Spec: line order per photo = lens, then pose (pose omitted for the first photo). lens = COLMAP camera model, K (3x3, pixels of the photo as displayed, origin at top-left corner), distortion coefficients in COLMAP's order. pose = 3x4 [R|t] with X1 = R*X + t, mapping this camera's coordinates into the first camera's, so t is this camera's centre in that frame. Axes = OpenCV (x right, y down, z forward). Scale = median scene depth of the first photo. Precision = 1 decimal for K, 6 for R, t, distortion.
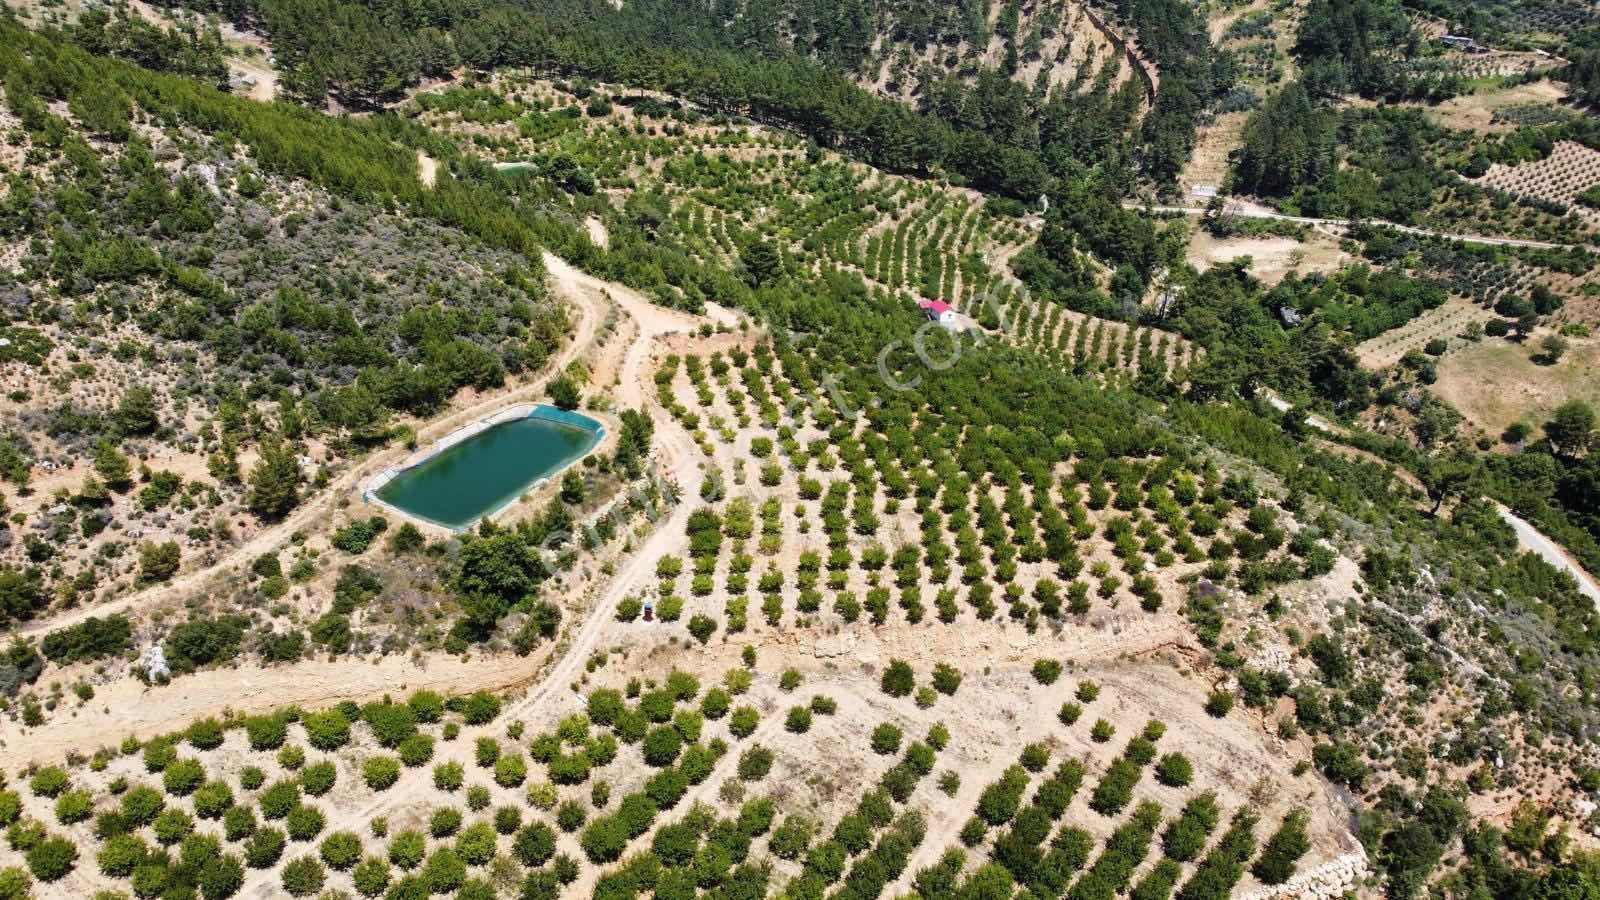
lens RADIAL K [[1209.8, 0, 796.0], [0, 1209.8, 444.8], [0, 0, 1]] dist [0.001808, -0.004928]
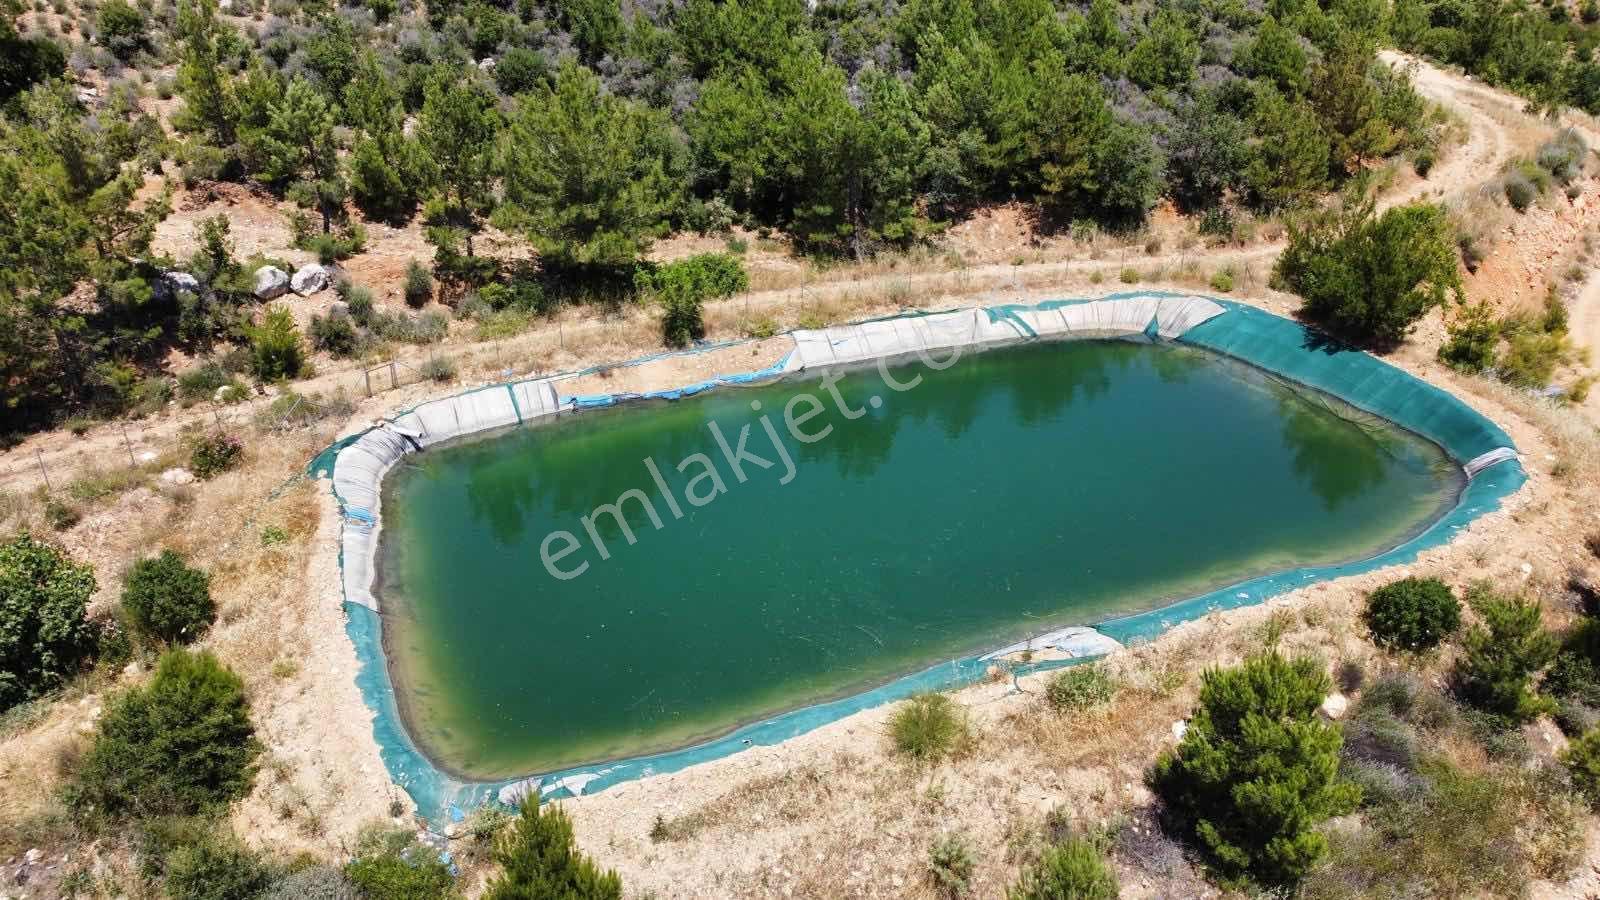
lens RADIAL K [[1209.8, 0, 792.6], [0, 1209.8, 452.1], [0, 0, 1]] dist [0.001808, -0.004928]
pose [[0.794377, 0.256245, -0.550730, -0.137110], [-0.260238, 0.962810, 0.072610, 0.001991], [0.548854, 0.085641, 0.831520, 0.732740]]
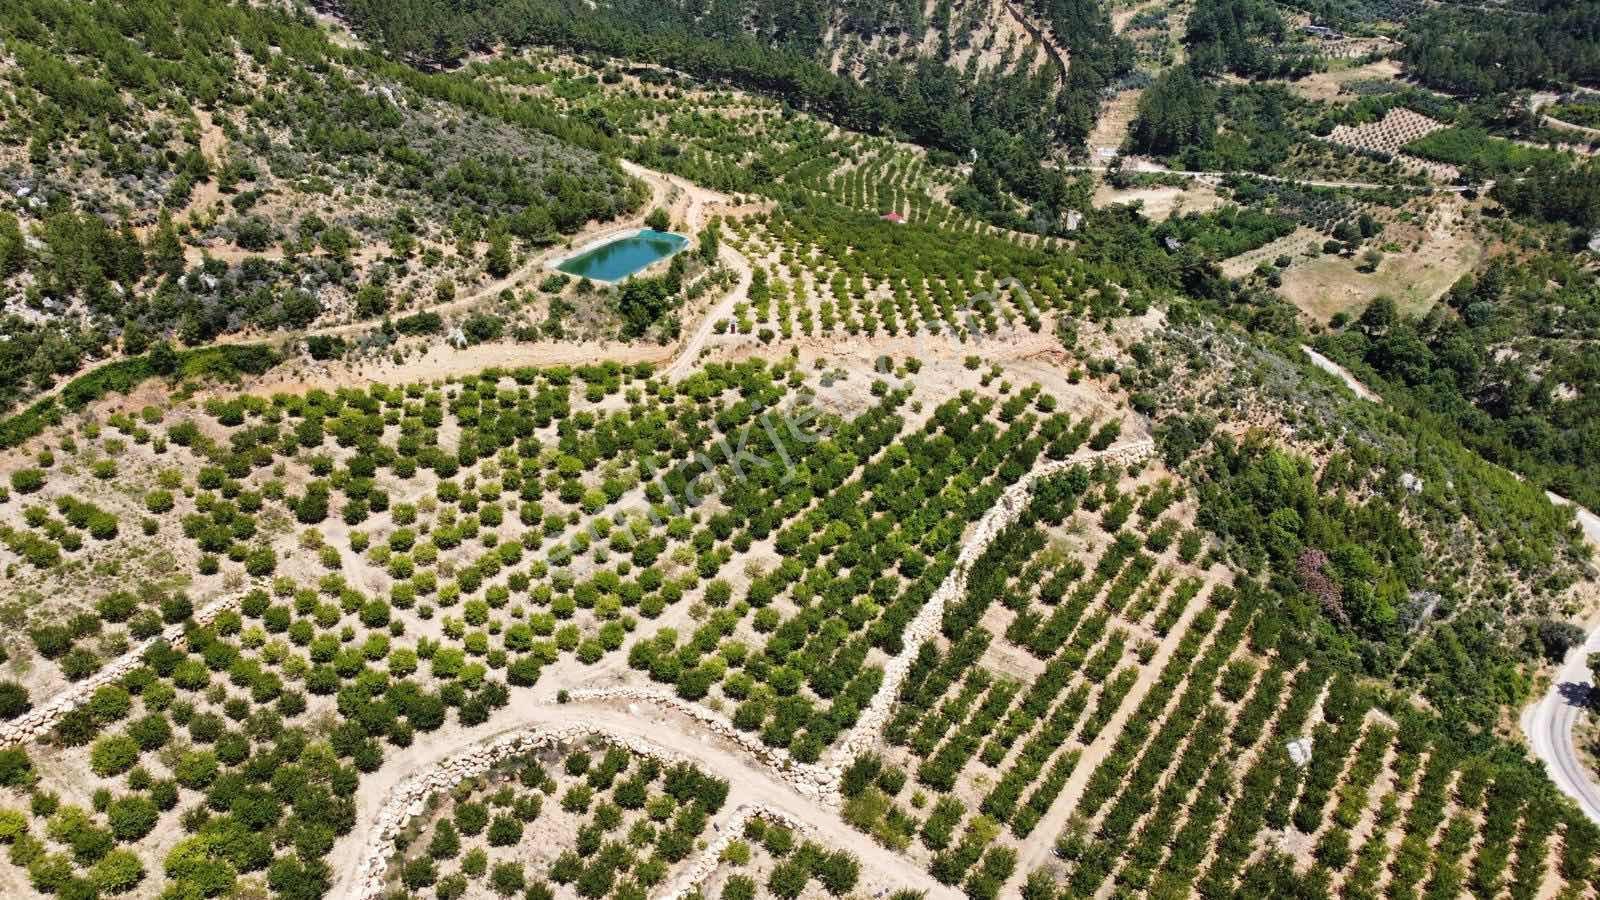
lens RADIAL K [[1209.8, 0, 803.8], [0, 1209.8, 453.0], [0, 0, 1]] dist [0.001808, -0.004928]
pose [[0.998407, -0.021693, 0.052081, -0.093171], [0.021991, 0.999745, -0.005157, 0.259050], [-0.051956, 0.006294, 0.998630, -0.531091]]
